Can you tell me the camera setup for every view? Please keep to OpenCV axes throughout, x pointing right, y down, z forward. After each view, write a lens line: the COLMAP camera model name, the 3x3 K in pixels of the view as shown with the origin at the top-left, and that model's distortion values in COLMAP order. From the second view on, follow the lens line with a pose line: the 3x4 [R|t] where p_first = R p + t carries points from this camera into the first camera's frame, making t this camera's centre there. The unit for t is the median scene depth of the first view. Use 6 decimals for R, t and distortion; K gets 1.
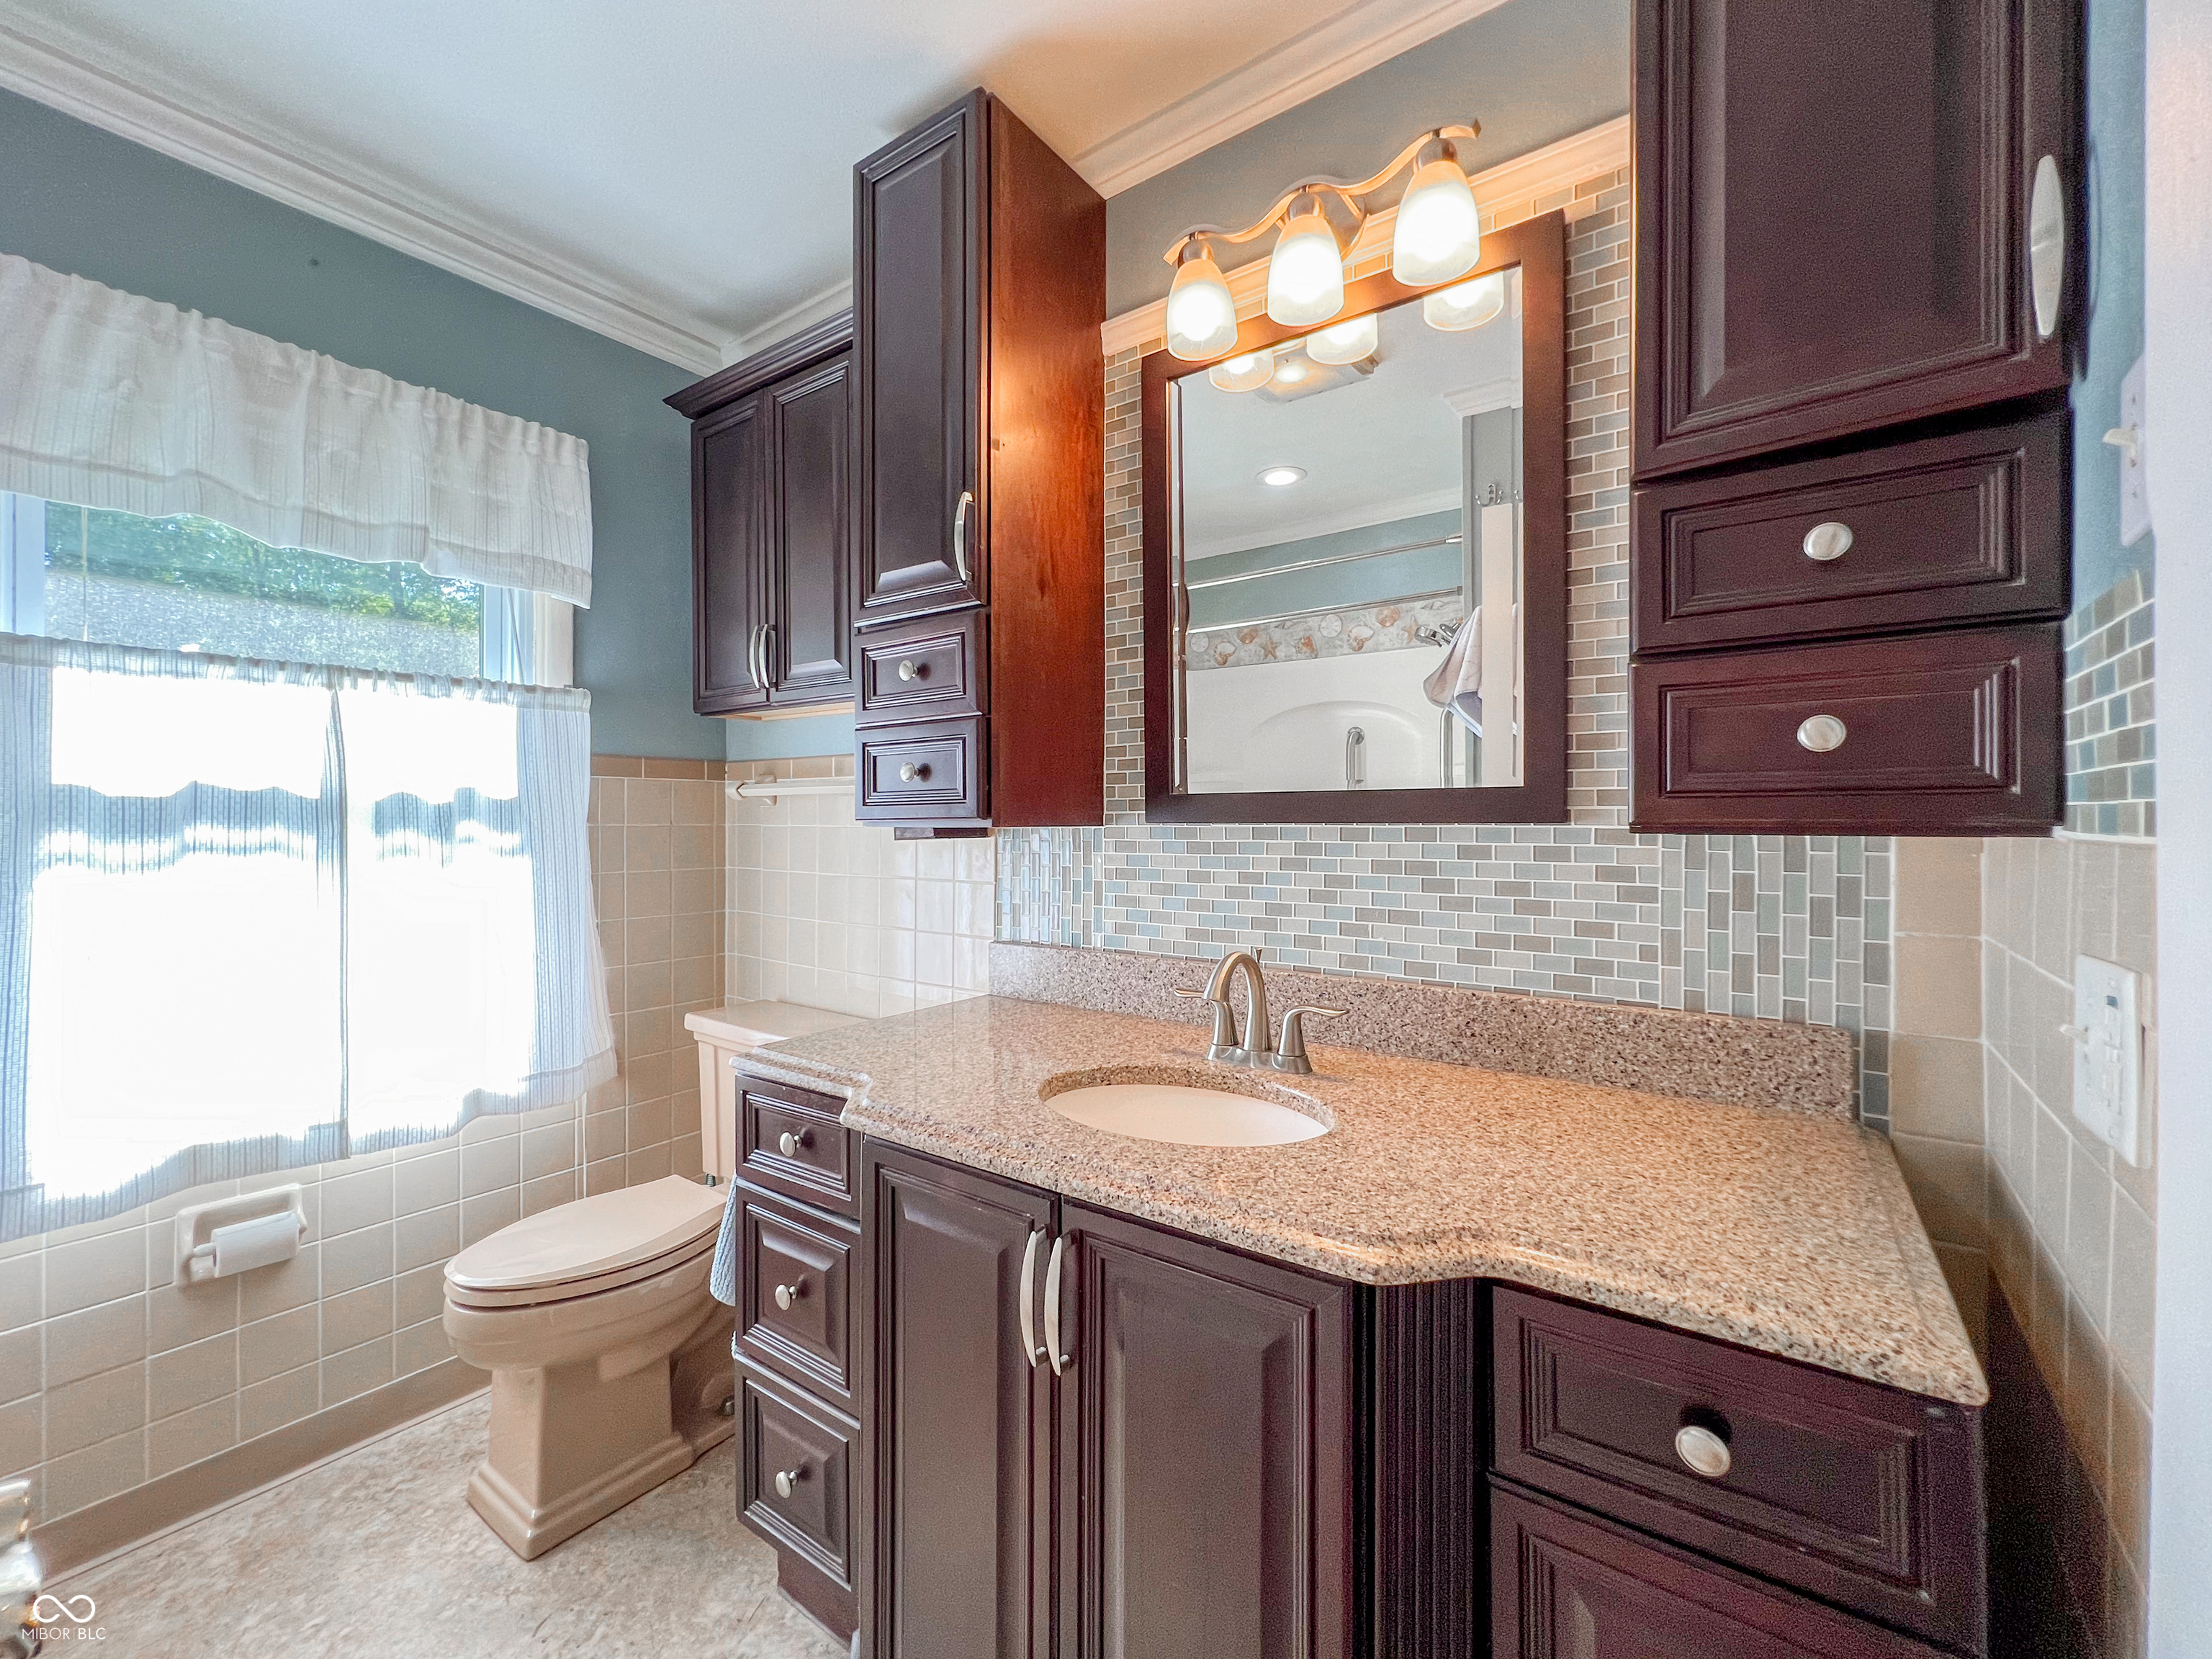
lens RADIAL K [[903.0, 0, 1110.7], [0, 903.0, 810.0], [0, 0, 1]] dist [-0.001559, 0.000409]
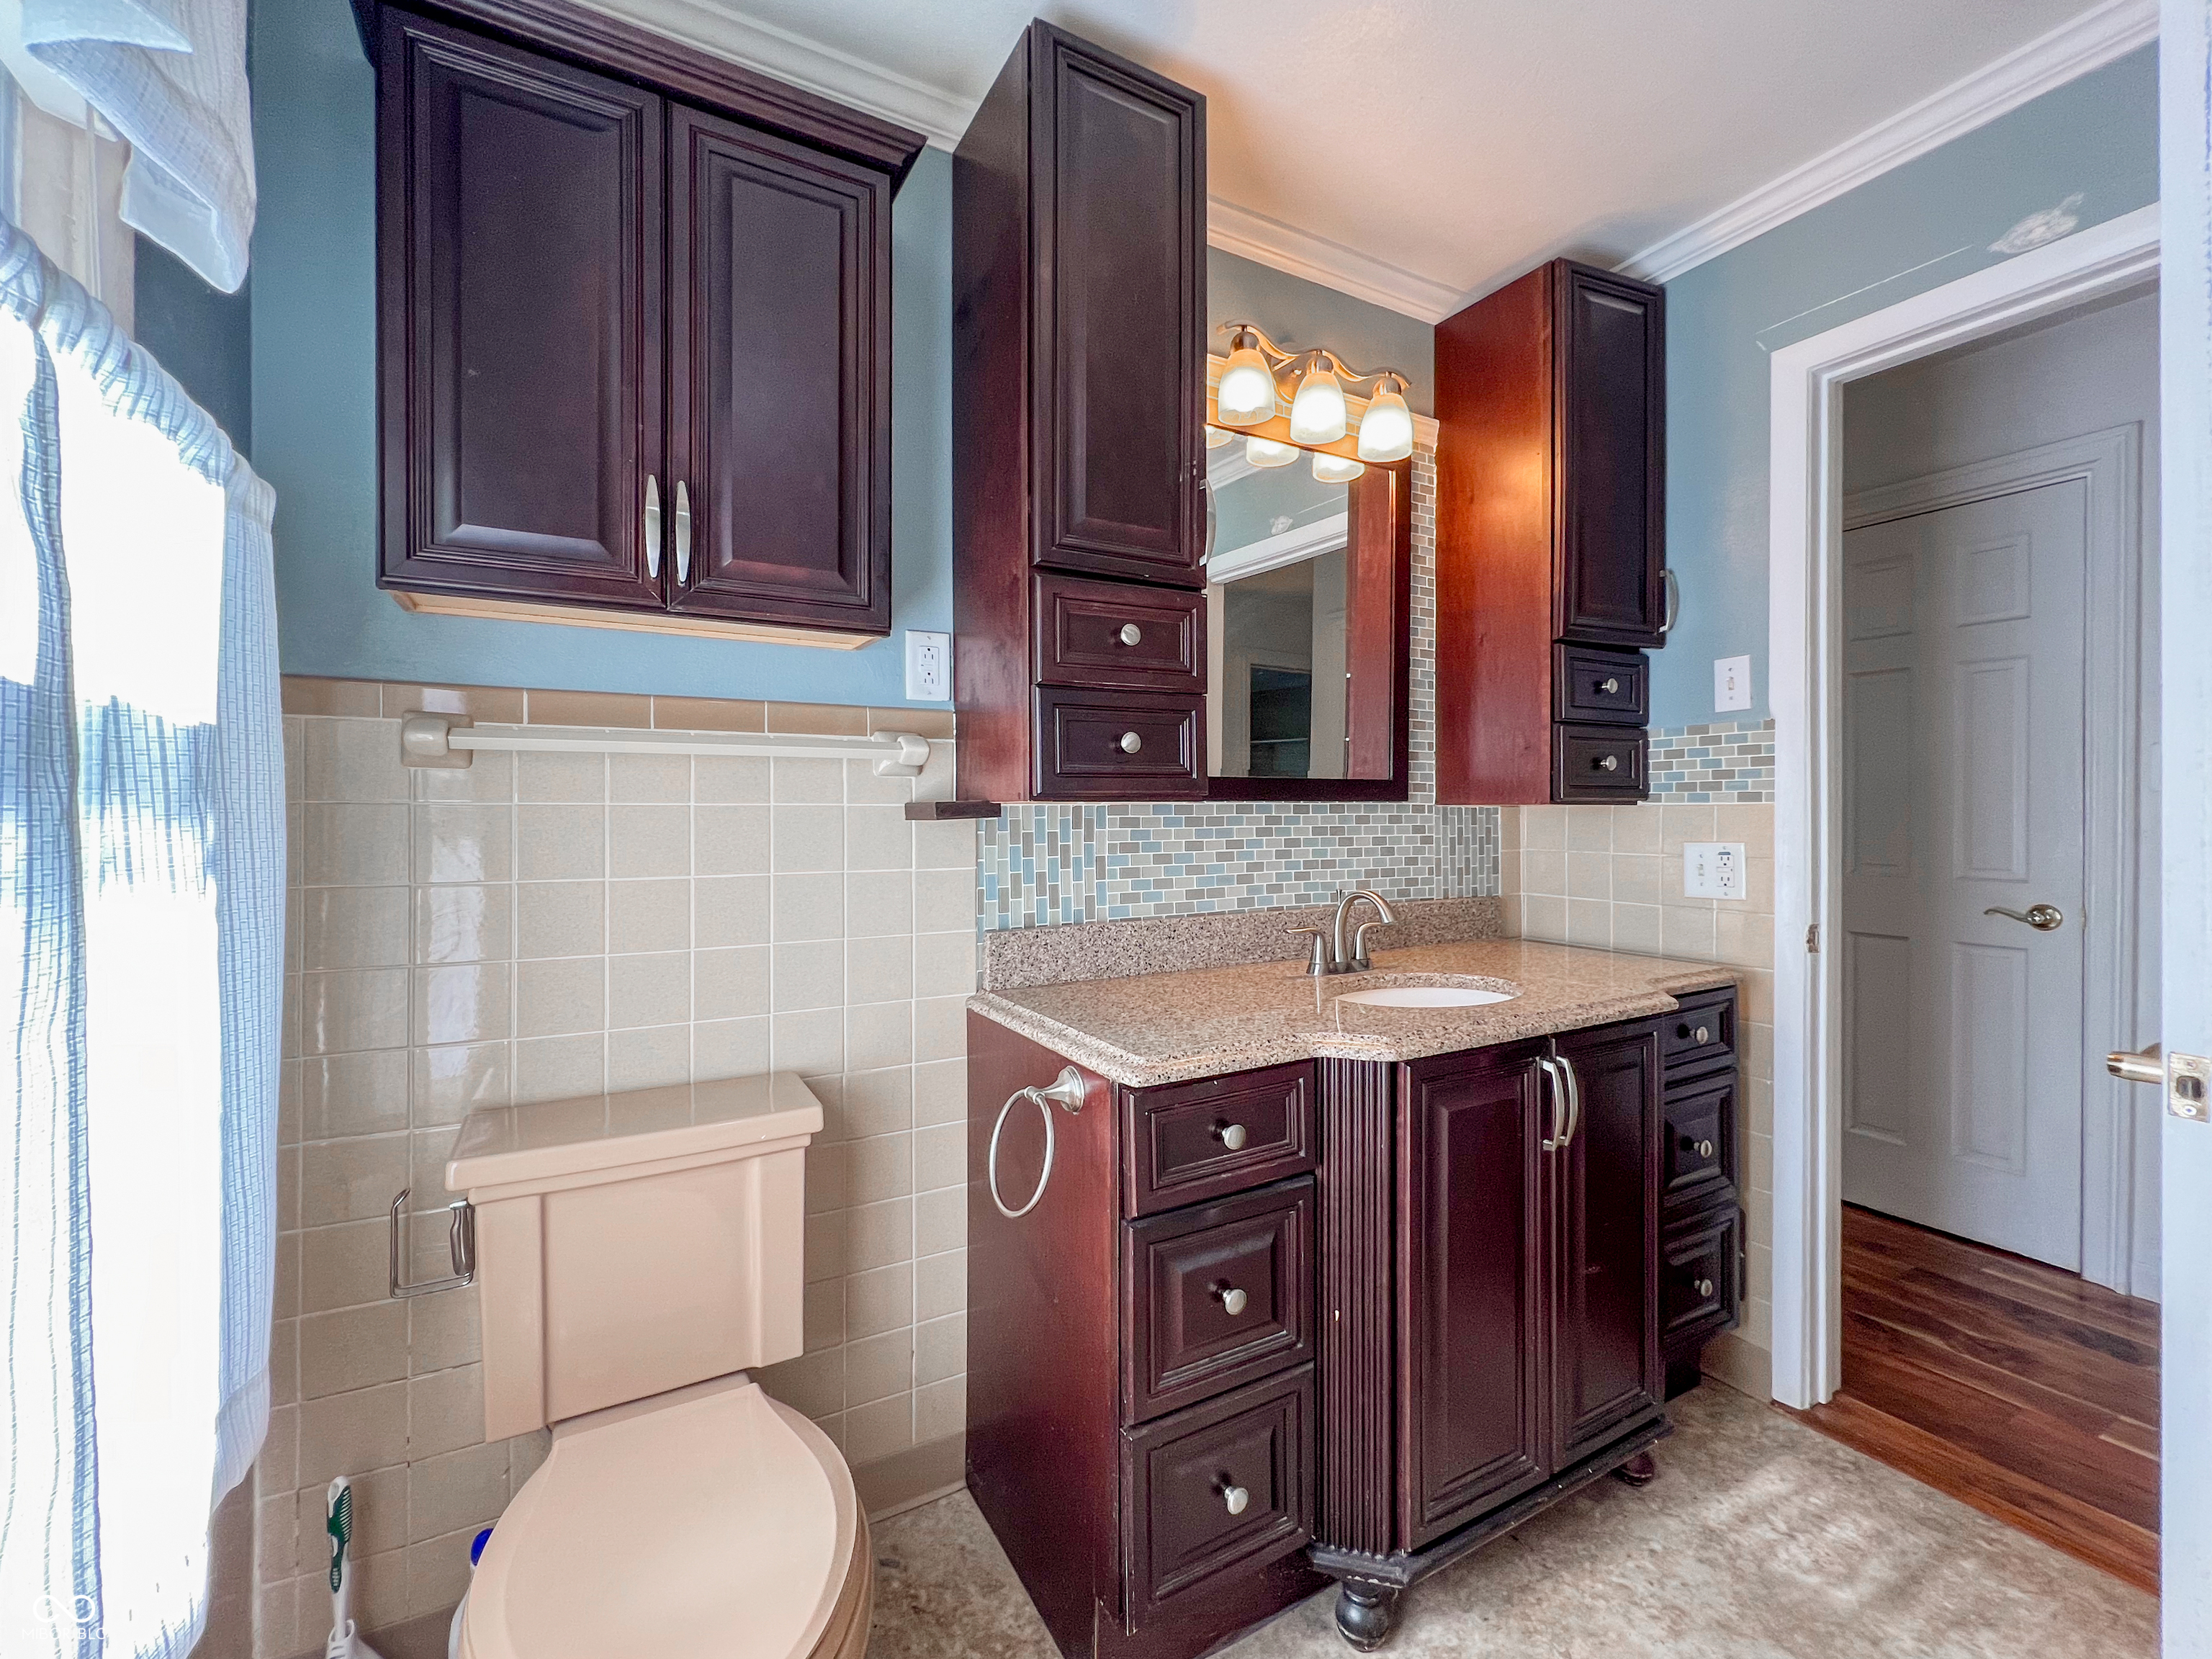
lens RADIAL K [[903.0, 0, 1110.7], [0, 903.0, 810.0], [0, 0, 1]] dist [-0.001559, 0.000409]
pose [[0.434308, 0.003310, 0.900758, -1.109014], [-0.007819, 0.999969, 0.000096, 0.029424], [-0.900730, -0.007085, 0.434321, 0.630230]]
